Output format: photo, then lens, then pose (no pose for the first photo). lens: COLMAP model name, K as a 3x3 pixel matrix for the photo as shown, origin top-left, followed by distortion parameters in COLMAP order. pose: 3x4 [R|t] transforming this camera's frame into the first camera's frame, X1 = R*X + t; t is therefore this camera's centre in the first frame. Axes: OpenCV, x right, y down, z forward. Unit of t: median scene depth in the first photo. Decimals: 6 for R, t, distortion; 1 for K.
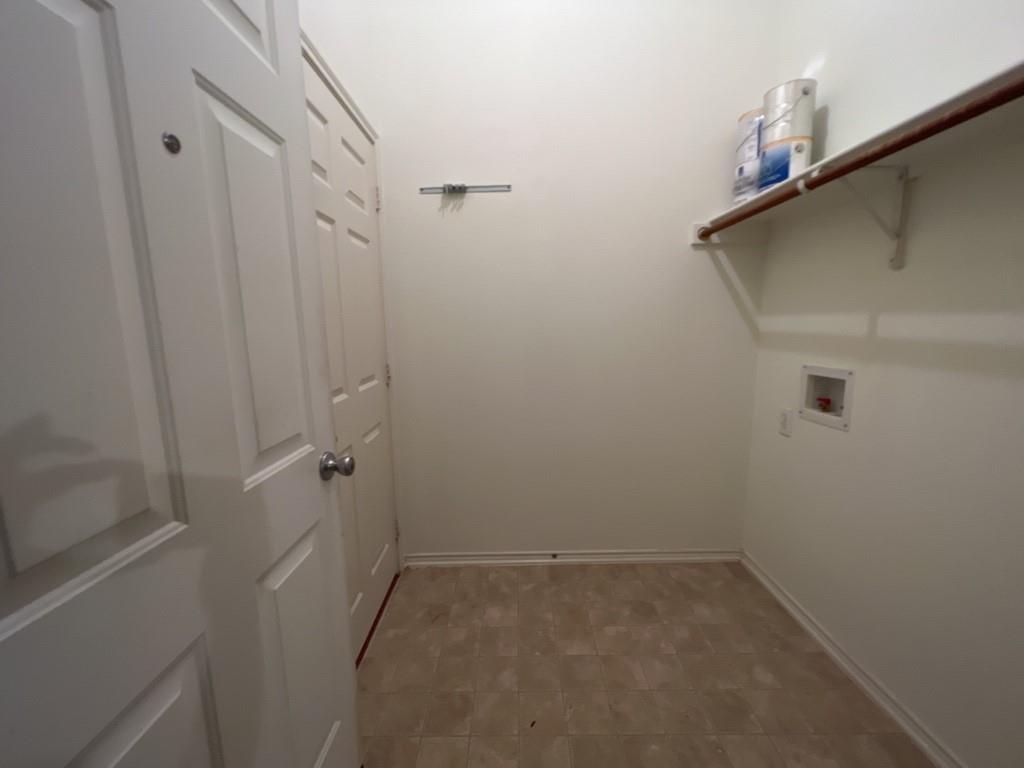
lens RADIAL K [[408.7, 0, 509.7], [0, 408.7, 383.6], [0, 0, 1]] dist [-0.000095, 0.000239]
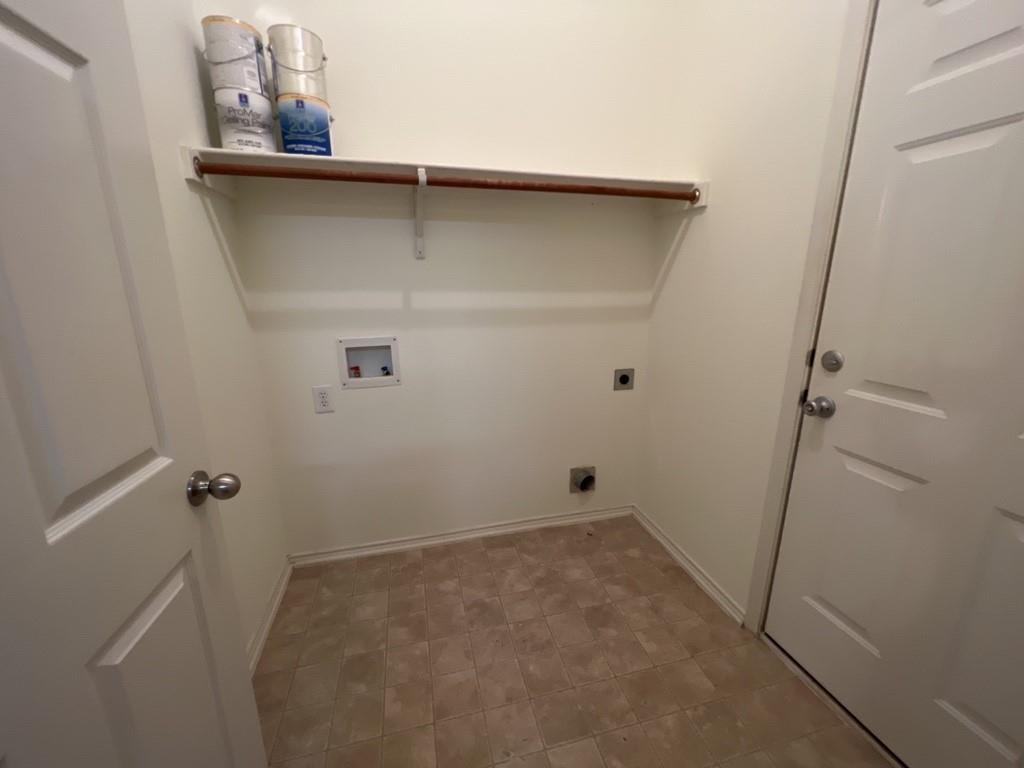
lens RADIAL K [[408.7, 0, 509.7], [0, 408.7, 383.6], [0, 0, 1]] dist [-0.000095, 0.000239]
pose [[-0.257497, -0.217181, 0.941556, -0.431156], [0.152439, 0.953082, 0.261529, -0.156166], [-0.954179, 0.210873, -0.212309, 0.887476]]
